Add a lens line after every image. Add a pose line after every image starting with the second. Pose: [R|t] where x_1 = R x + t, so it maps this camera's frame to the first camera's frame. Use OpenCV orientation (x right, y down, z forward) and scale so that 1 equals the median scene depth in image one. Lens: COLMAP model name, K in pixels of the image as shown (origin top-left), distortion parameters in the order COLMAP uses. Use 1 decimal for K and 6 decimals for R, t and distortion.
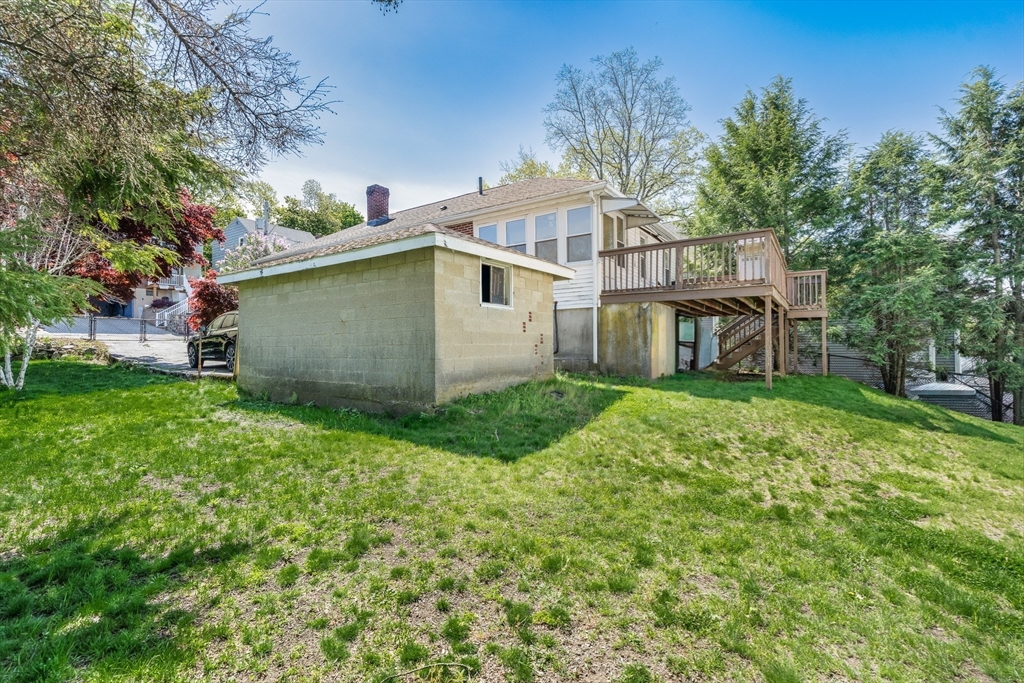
lens RADIAL K [[468.9, 0, 510.4], [0, 468.9, 345.2], [0, 0, 1]] dist [-0.000480, 0.000443]
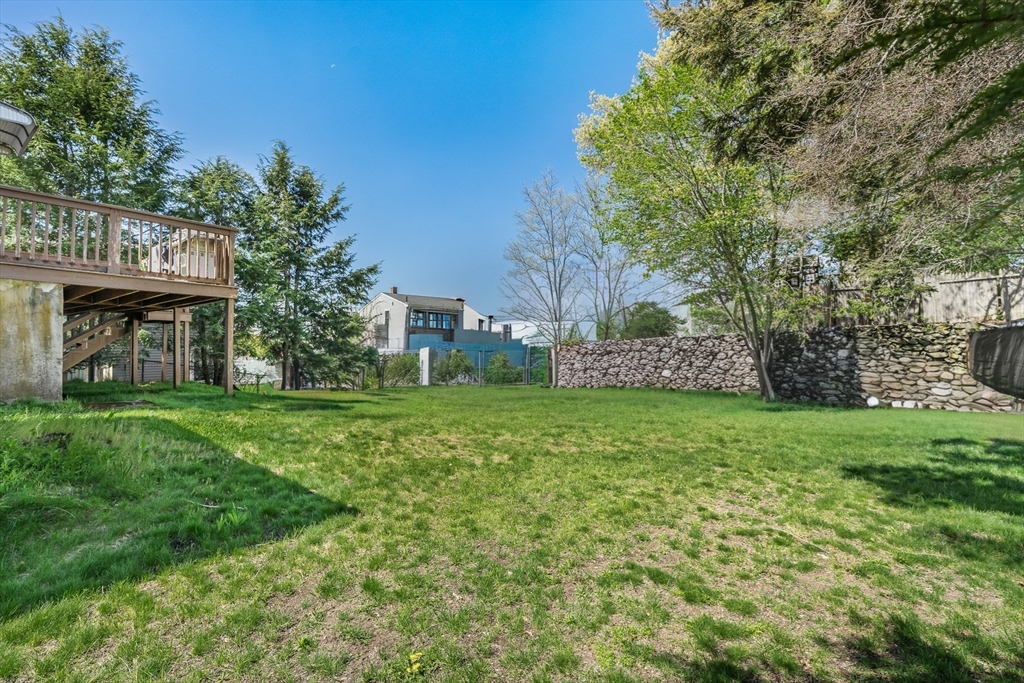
lens RADIAL K [[468.9, 0, 510.4], [0, 468.9, 345.2], [0, 0, 1]] dist [-0.000480, 0.000443]
pose [[0.012382, 0.006561, 0.999902, -0.340222], [0.002209, 0.999976, -0.006589, -0.000510], [-0.999921, 0.002290, 0.012367, 0.354217]]
